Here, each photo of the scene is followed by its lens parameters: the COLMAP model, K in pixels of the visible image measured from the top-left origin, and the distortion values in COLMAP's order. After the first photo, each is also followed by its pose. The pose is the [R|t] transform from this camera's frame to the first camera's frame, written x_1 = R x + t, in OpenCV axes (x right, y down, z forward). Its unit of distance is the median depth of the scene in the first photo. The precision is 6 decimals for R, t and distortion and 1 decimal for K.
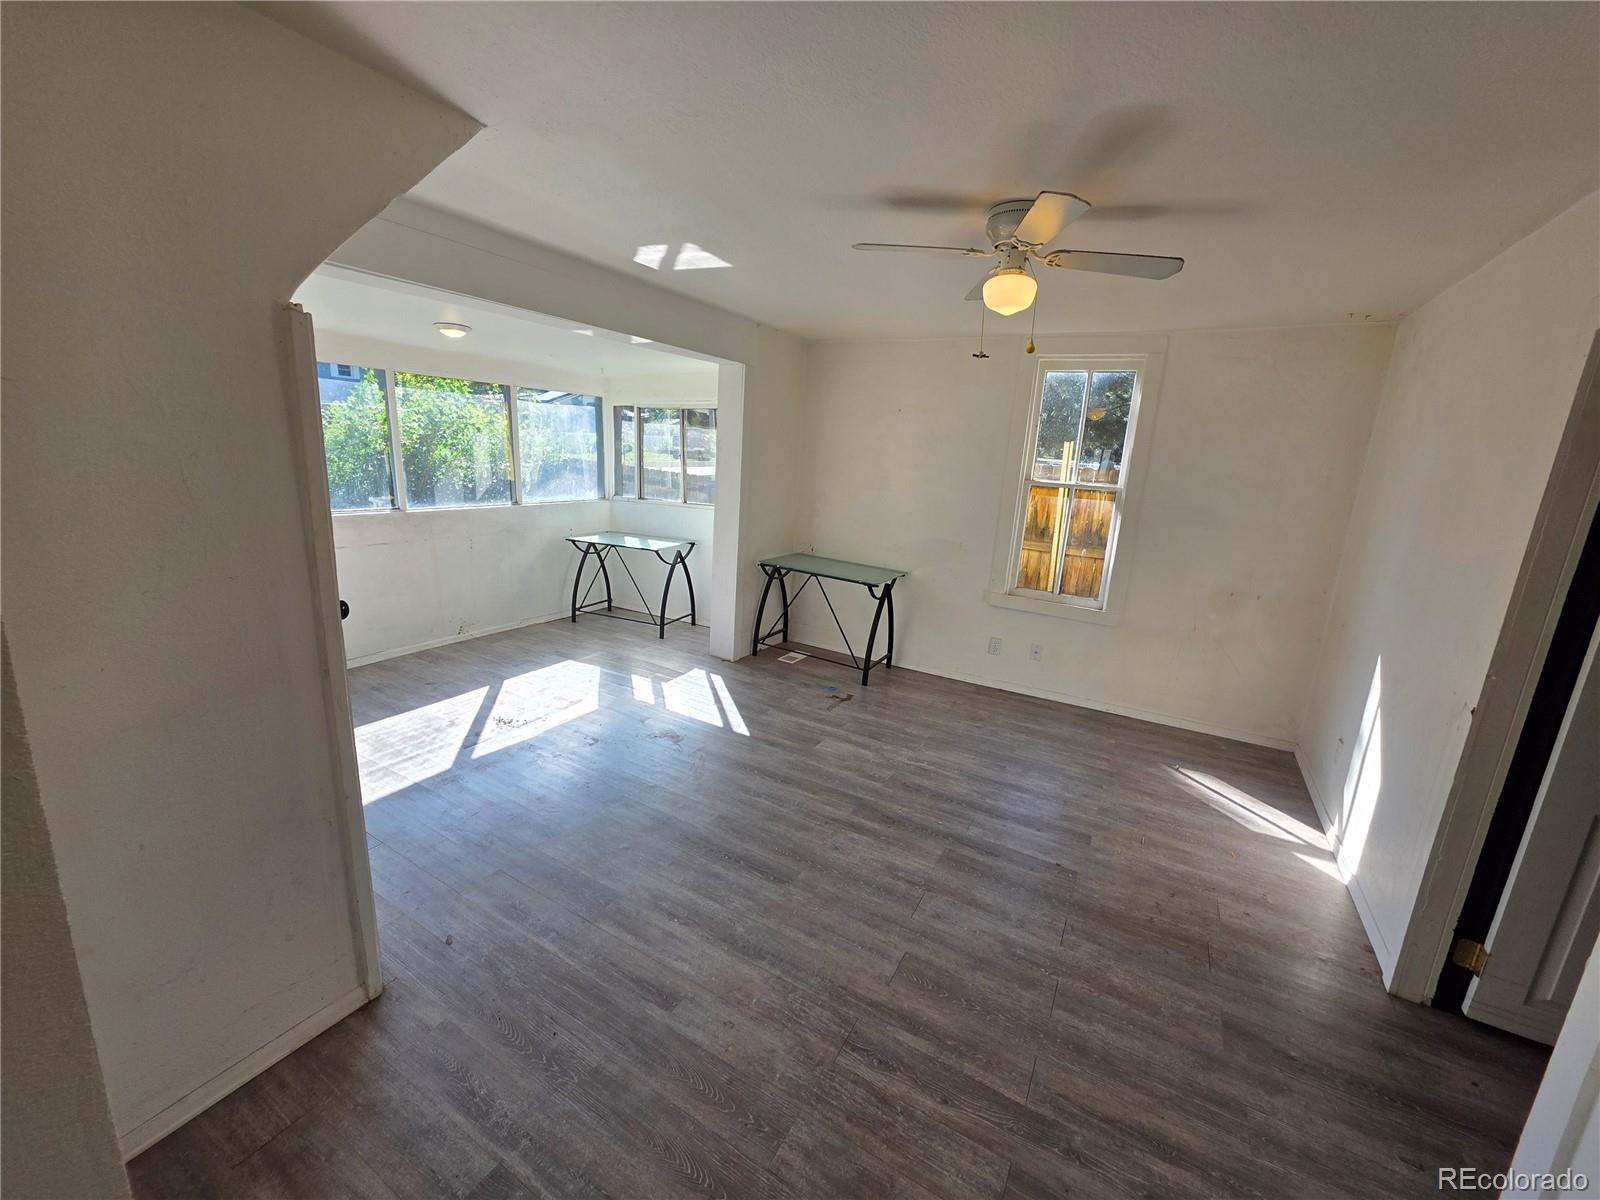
lens RADIAL K [[636.9, 0, 796.4], [0, 636.9, 598.3], [0, 0, 1]] dist [0.002099, -0.000460]
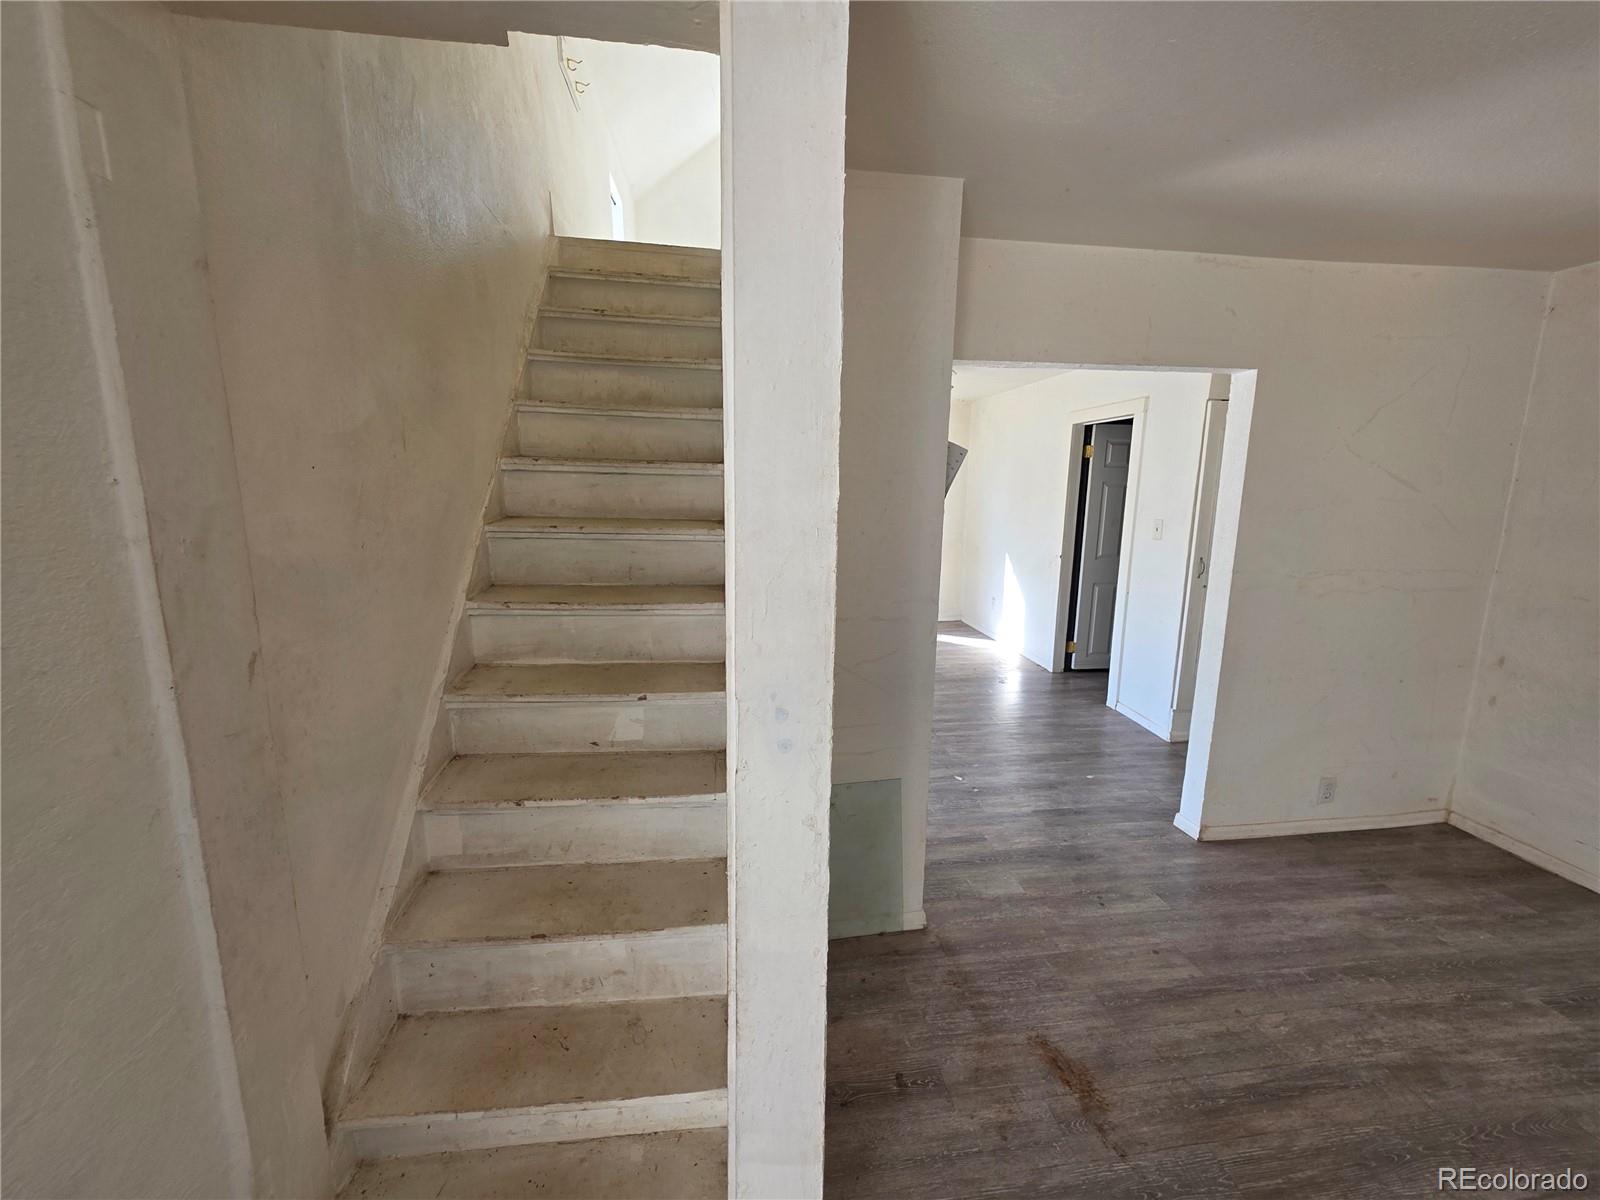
lens RADIAL K [[636.9, 0, 795.6], [0, 636.9, 595.6], [0, 0, 1]] dist [0.002099, -0.000460]
pose [[0.798362, -0.155749, 0.581688, -1.073957], [0.174014, 0.984432, 0.024754, 0.063894], [-0.576487, 0.081459, 0.813036, -0.404280]]
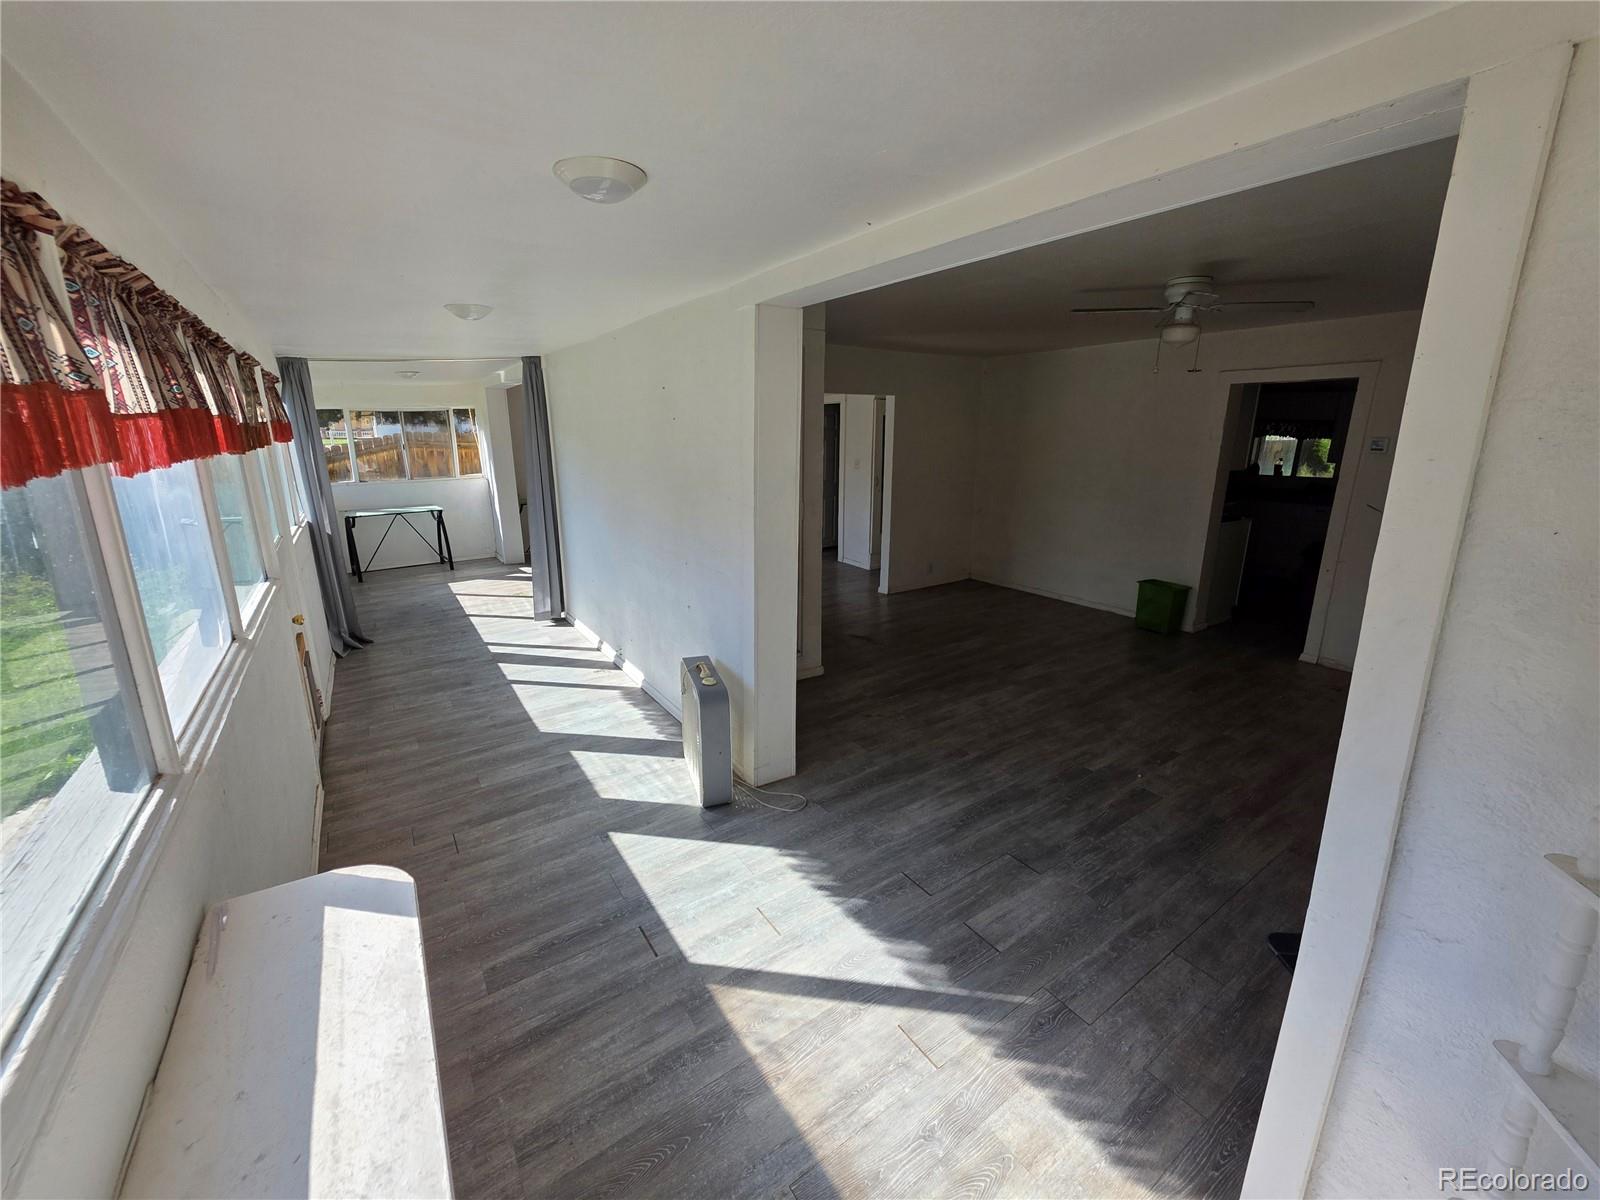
lens RADIAL K [[636.9, 0, 794.8], [0, 636.9, 590.1], [0, 0, 1]] dist [0.002099, -0.000460]
pose [[0.438752, -0.269693, 0.857183, -2.331168], [0.229832, 0.955852, 0.183097, 0.050574], [-0.868720, 0.116674, 0.481366, -0.797502]]
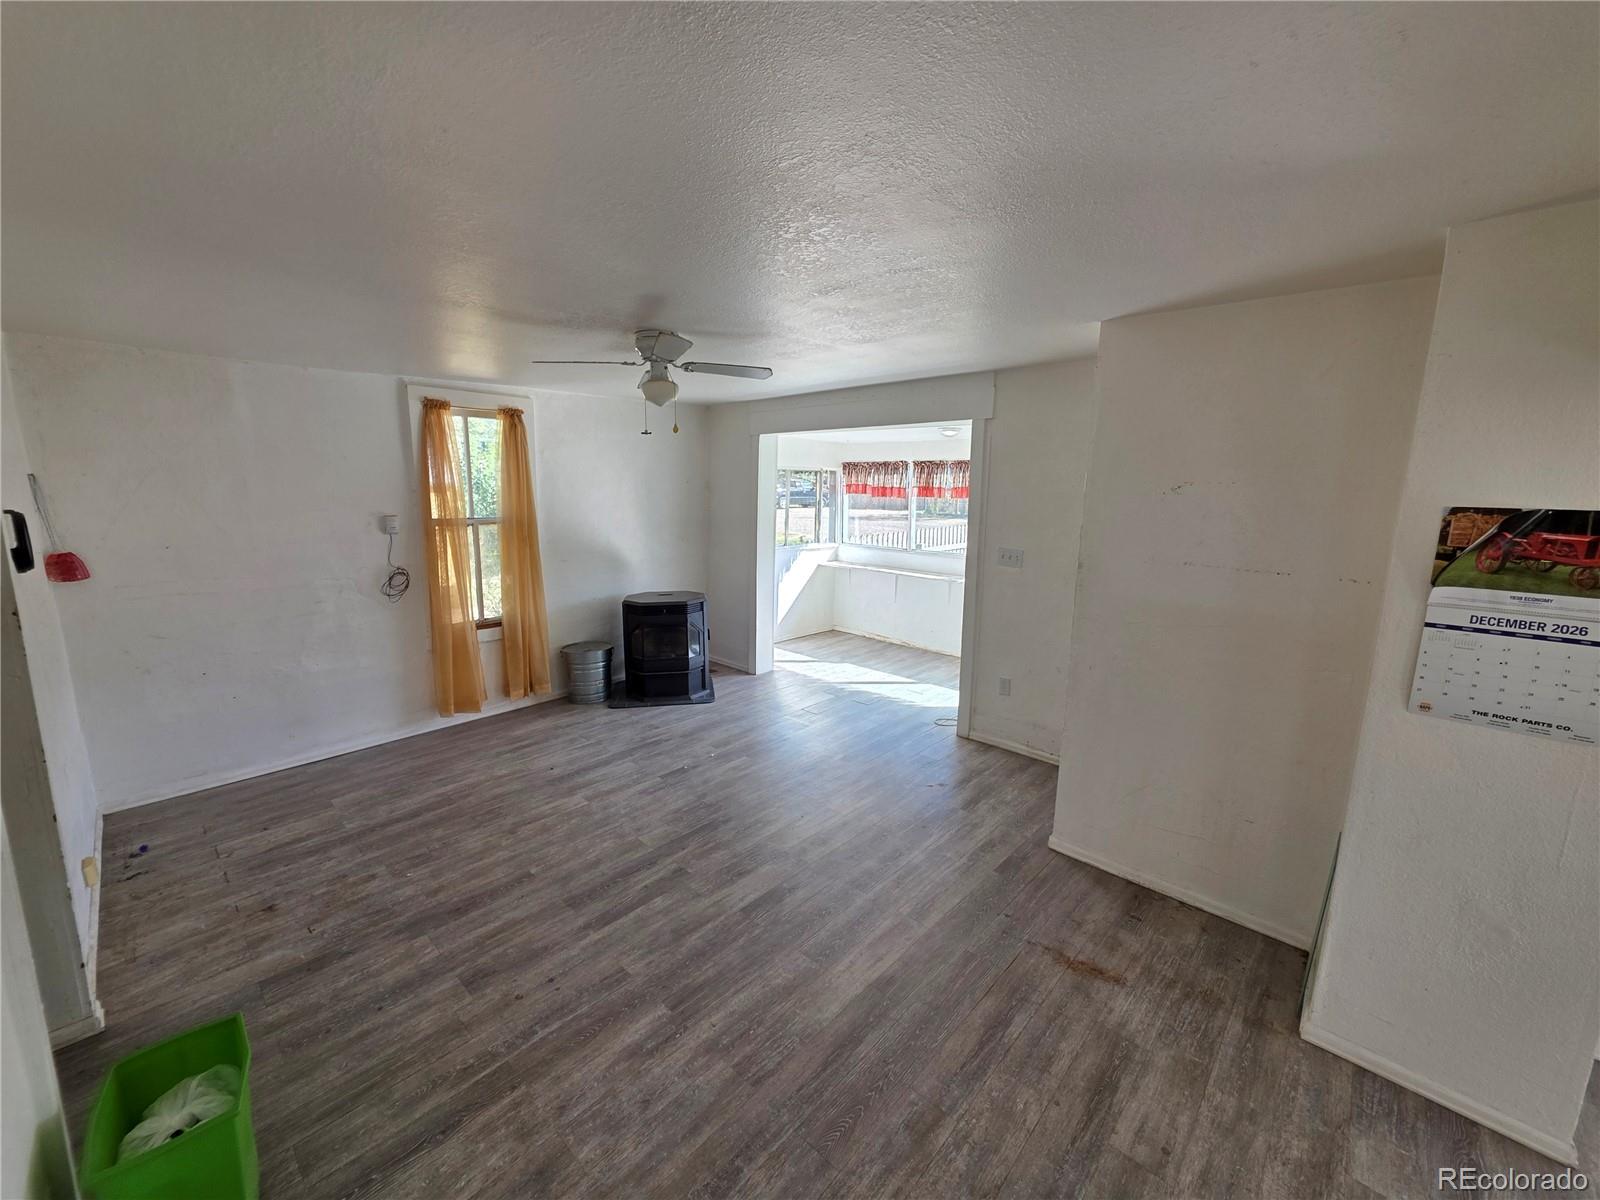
lens RADIAL K [[636.9, 0, 804.2], [0, 636.9, 592.9], [0, 0, 1]] dist [0.002099, -0.000460]
pose [[-0.216930, 0.106438, -0.970367, 0.341498], [-0.254520, 0.953489, 0.161486, 0.064078], [0.942423, 0.282009, -0.179749, -0.357218]]
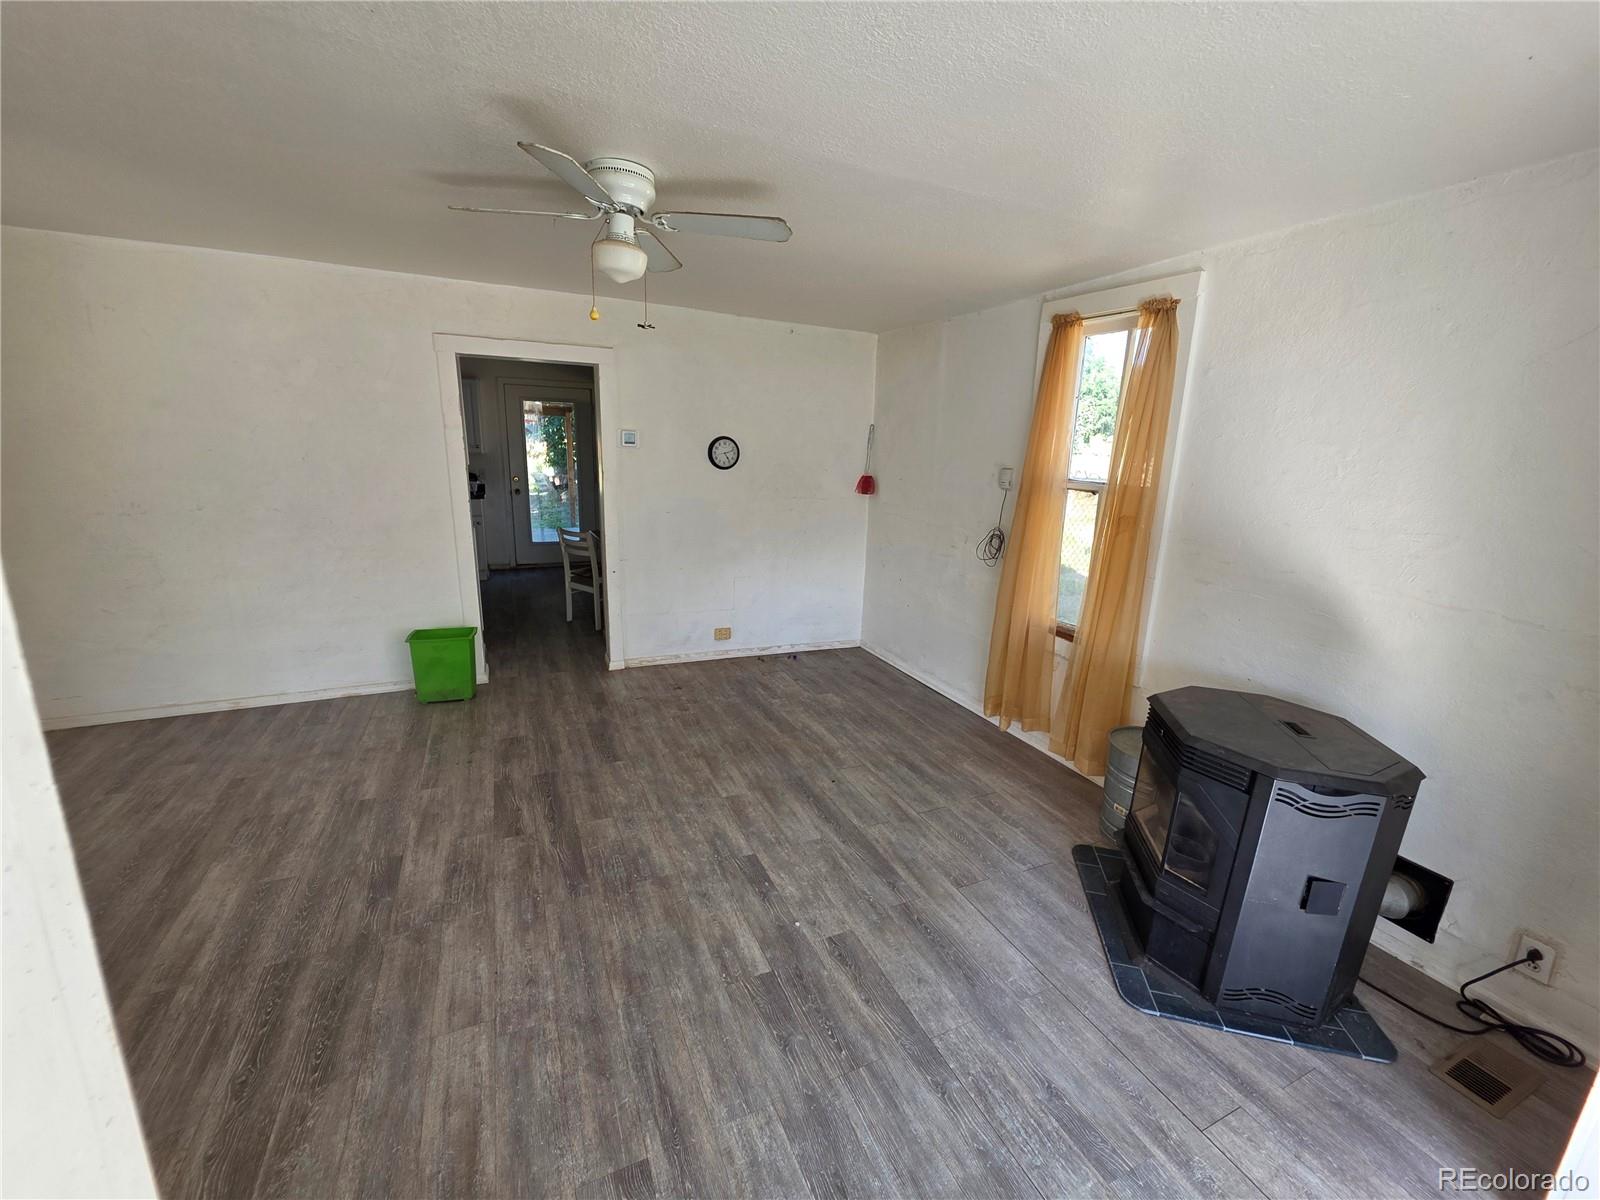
lens RADIAL K [[636.9, 0, 794.3], [0, 636.9, 593.5], [0, 0, 1]] dist [0.002099, -0.000460]
pose [[-0.808522, -0.223898, 0.544208, -1.456248], [0.057756, 0.890133, 0.452027, -0.010312], [-0.585625, 0.396905, -0.706760, -0.317680]]
